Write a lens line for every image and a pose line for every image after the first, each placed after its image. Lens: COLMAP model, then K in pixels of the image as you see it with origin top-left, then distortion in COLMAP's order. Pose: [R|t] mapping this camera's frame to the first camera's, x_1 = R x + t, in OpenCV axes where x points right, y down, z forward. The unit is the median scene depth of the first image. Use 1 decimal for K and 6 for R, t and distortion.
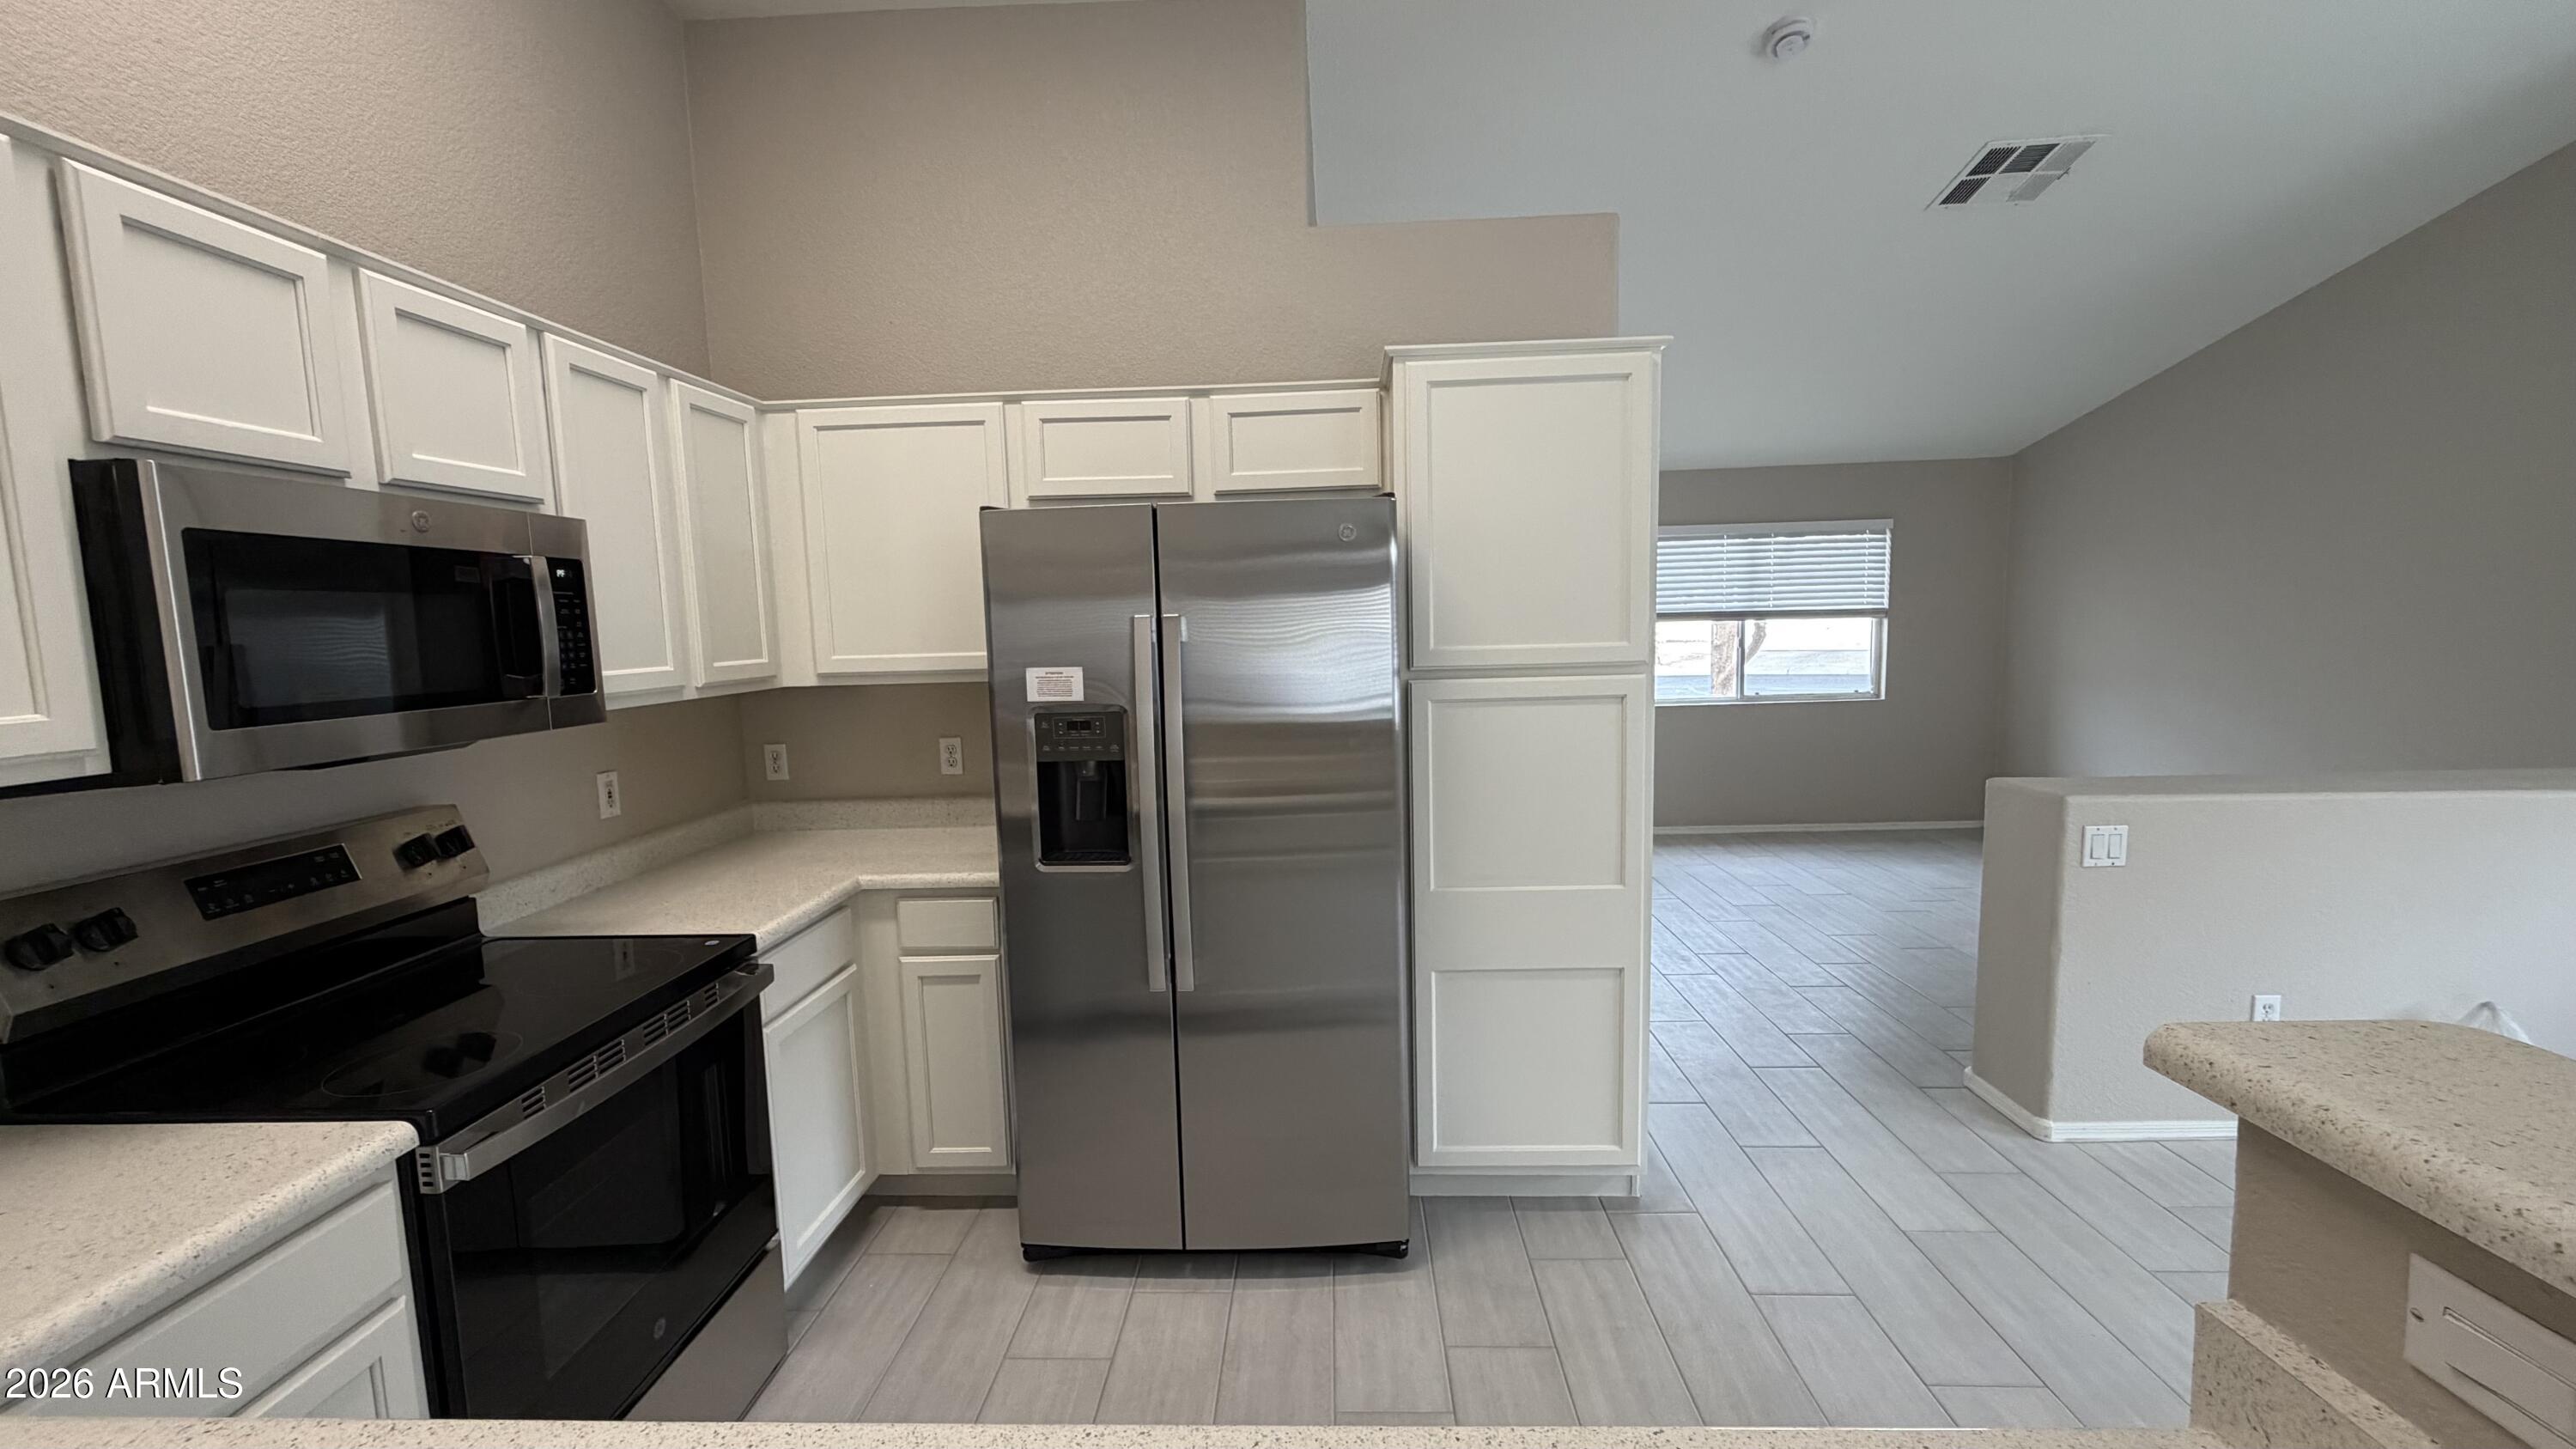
lens RADIAL K [[1036.9, 0, 1288.0], [0, 1036.9, 724.5], [0, 0, 1]] dist [0.019031, 0.000029]
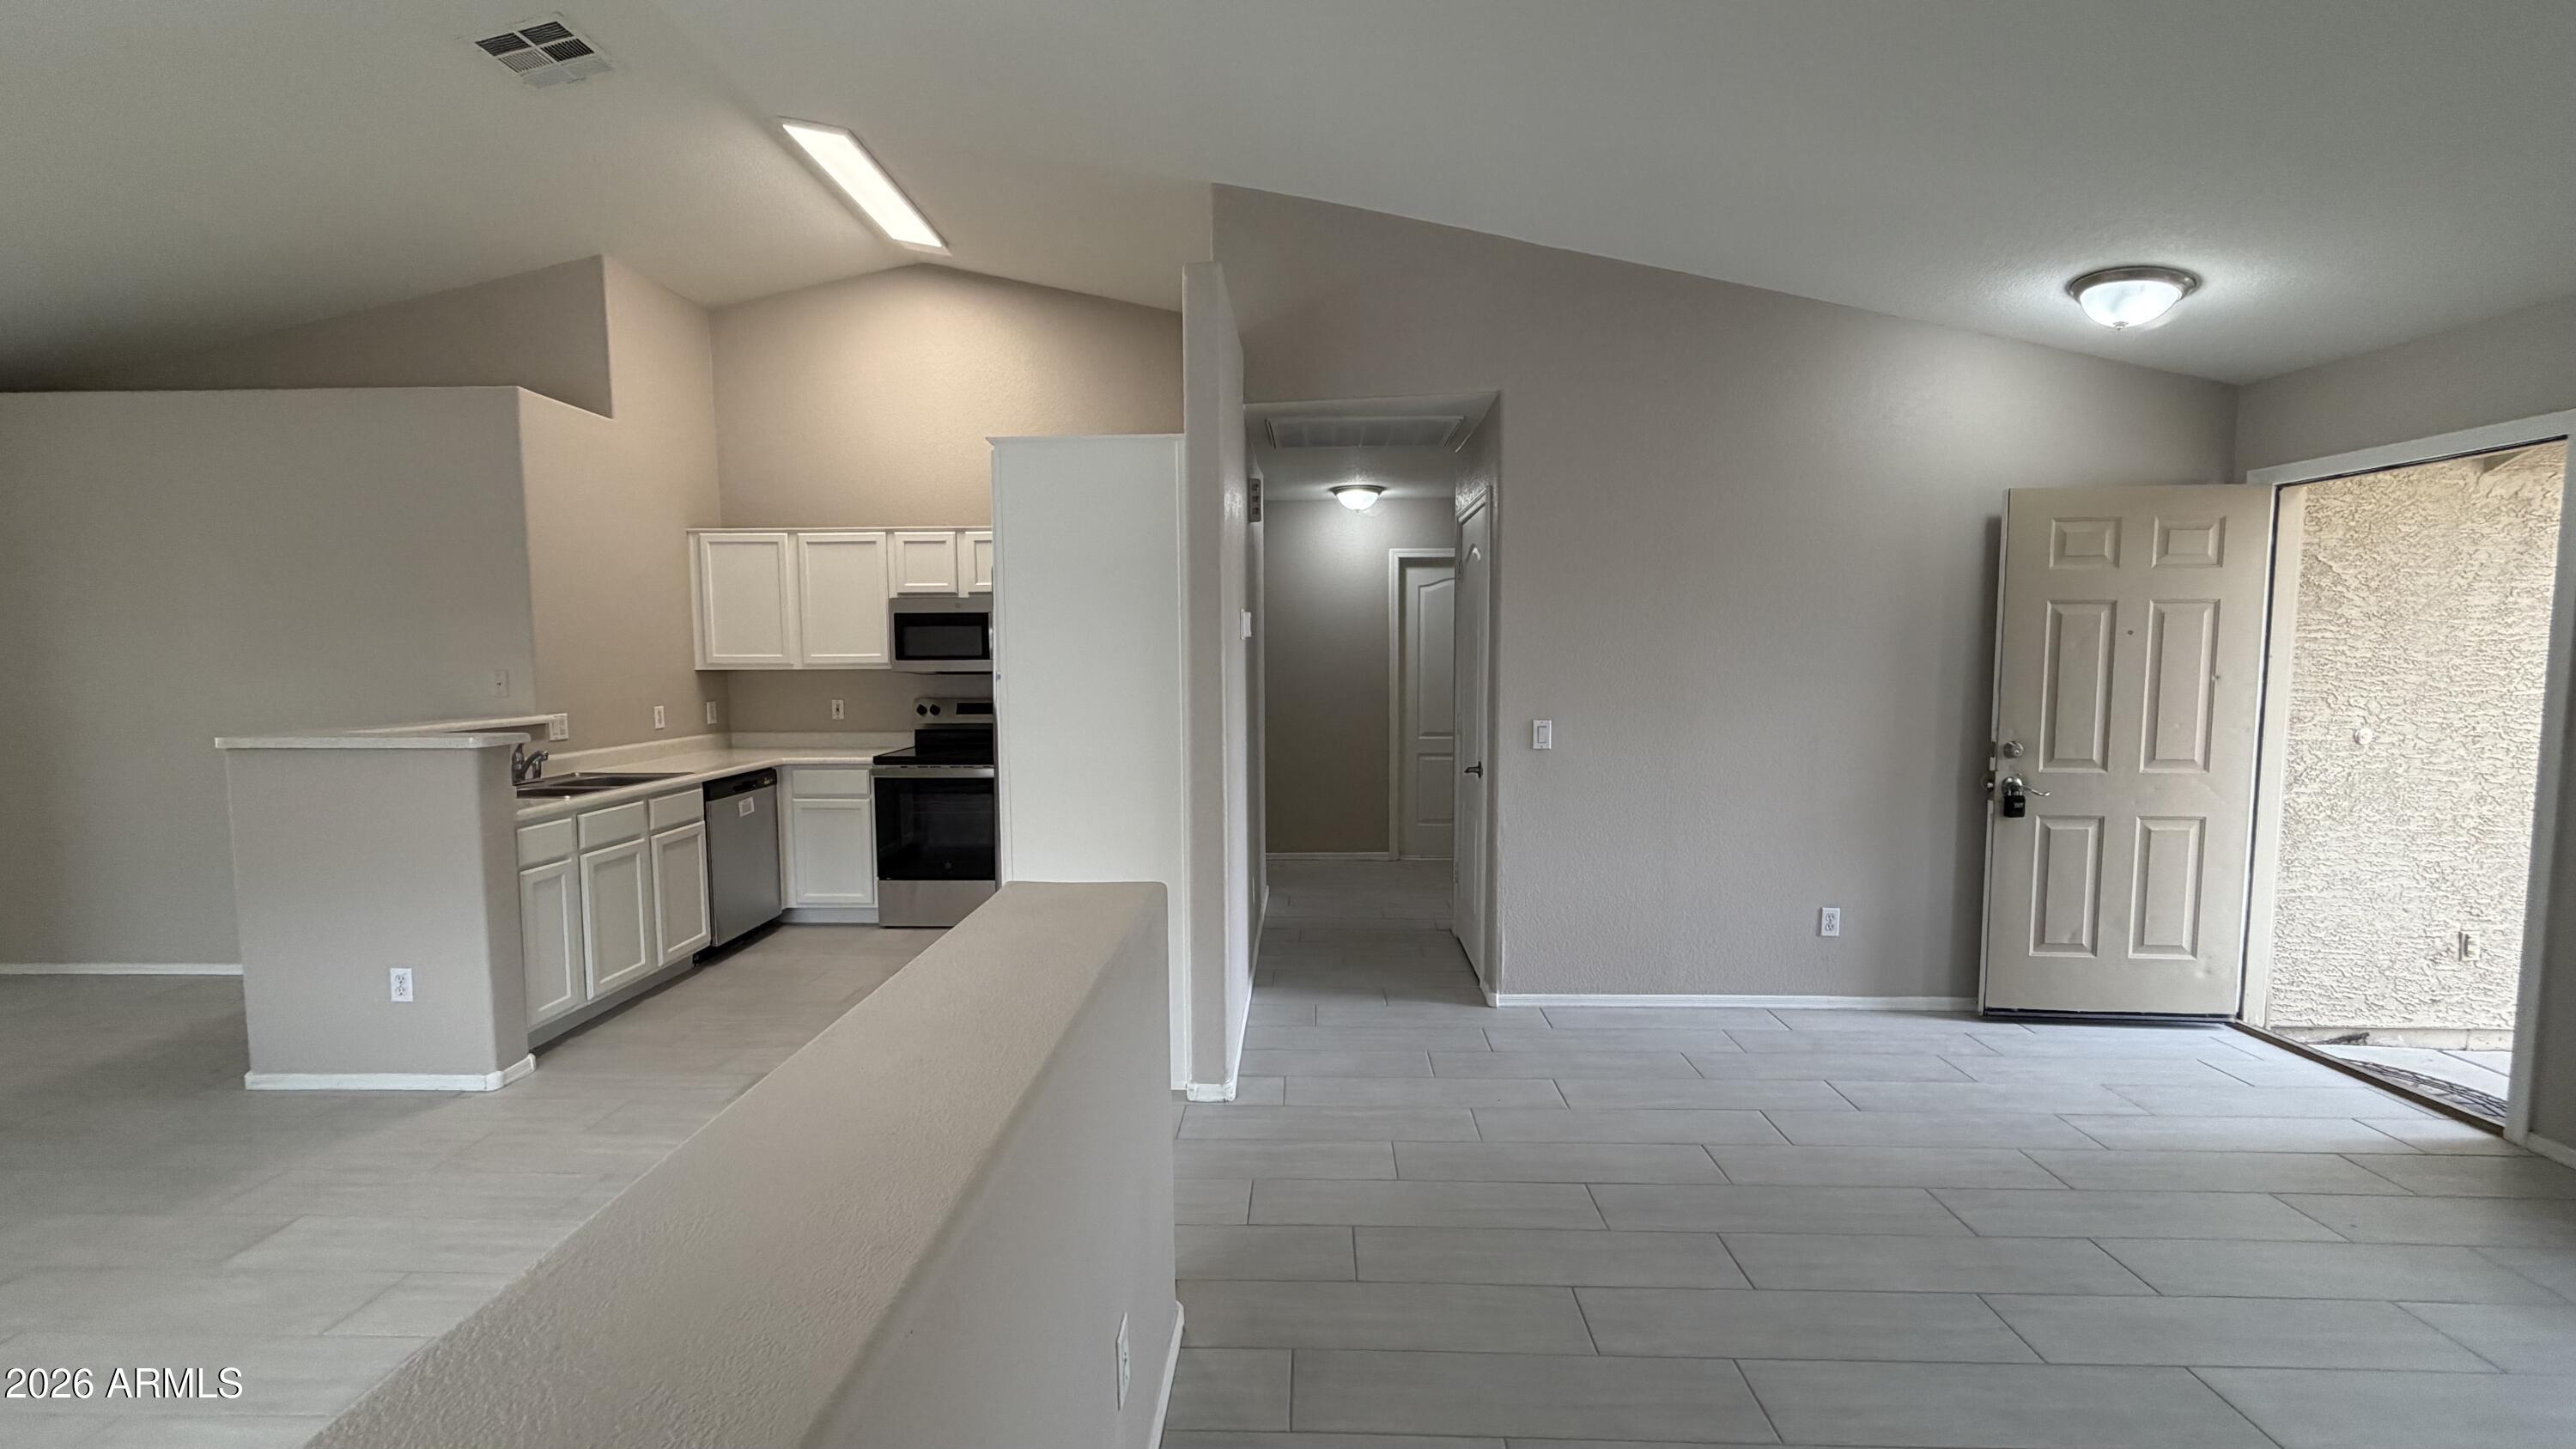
lens RADIAL K [[1020.0, 0, 1288.0], [0, 1020.0, 724.5], [0, 0, 1]] dist [-0.001193, -0.000044]
pose [[0.027833, 0.103105, -0.994281, 2.637298], [-0.095308, 0.990409, 0.100035, -0.250806], [0.995059, 0.091978, 0.037393, 2.048140]]
